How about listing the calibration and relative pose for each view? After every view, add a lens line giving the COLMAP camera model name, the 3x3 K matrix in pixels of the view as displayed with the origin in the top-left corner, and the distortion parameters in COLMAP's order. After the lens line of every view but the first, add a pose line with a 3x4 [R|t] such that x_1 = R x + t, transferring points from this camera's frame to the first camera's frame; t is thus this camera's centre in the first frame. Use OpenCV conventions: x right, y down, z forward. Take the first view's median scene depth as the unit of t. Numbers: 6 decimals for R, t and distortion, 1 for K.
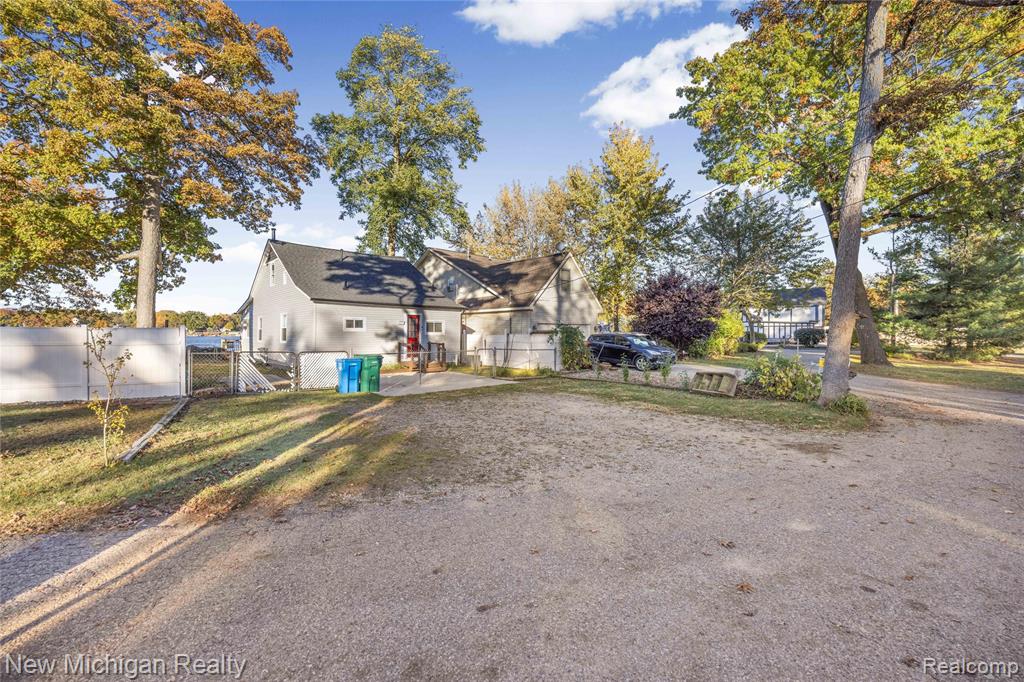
lens RADIAL K [[423.4, 0, 521.3], [0, 423.4, 339.1], [0, 0, 1]] dist [0.002115, 0.000092]
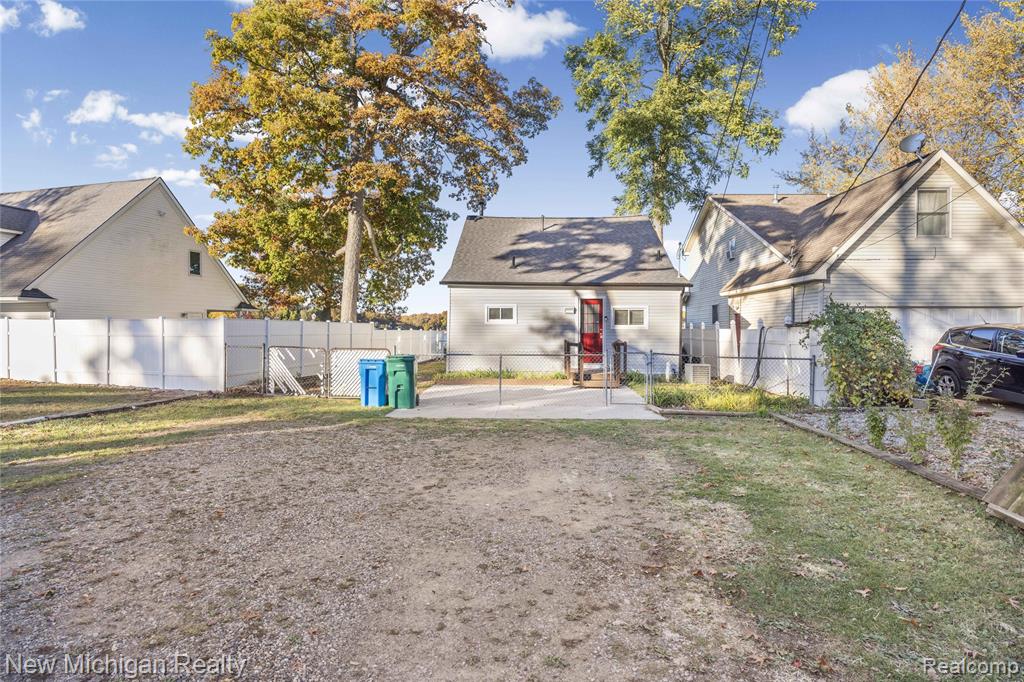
lens RADIAL K [[562.0, 0, 516.2], [0, 562.0, 338.9], [0, 0, 1]] dist [0.010224, -0.001557]
pose [[0.718700, 0.009264, -0.695258, 0.258703], [-0.011290, 0.999935, 0.001654, 0.004234], [0.695228, 0.006661, 0.718758, 0.286255]]
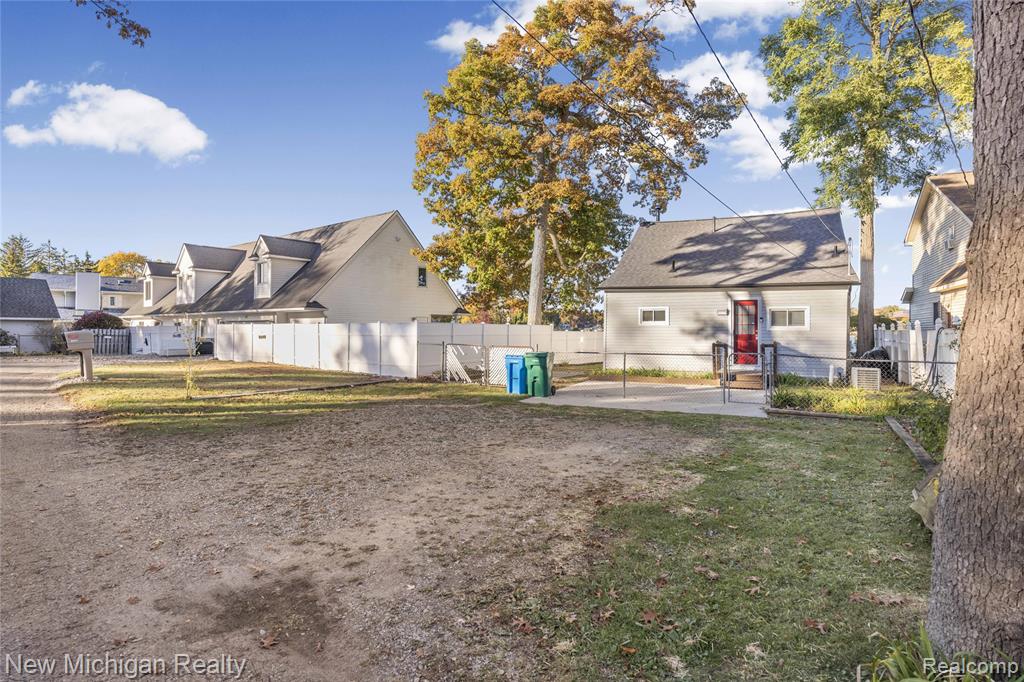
lens RADIAL K [[562.0, 0, 515.0], [0, 562.0, 338.3], [0, 0, 1]] dist [0.010224, -0.001557]
pose [[0.394617, 0.009801, -0.918793, 0.393487], [-0.016218, 0.999862, 0.003700, 0.004021], [0.918702, 0.013441, 0.394722, 0.319073]]
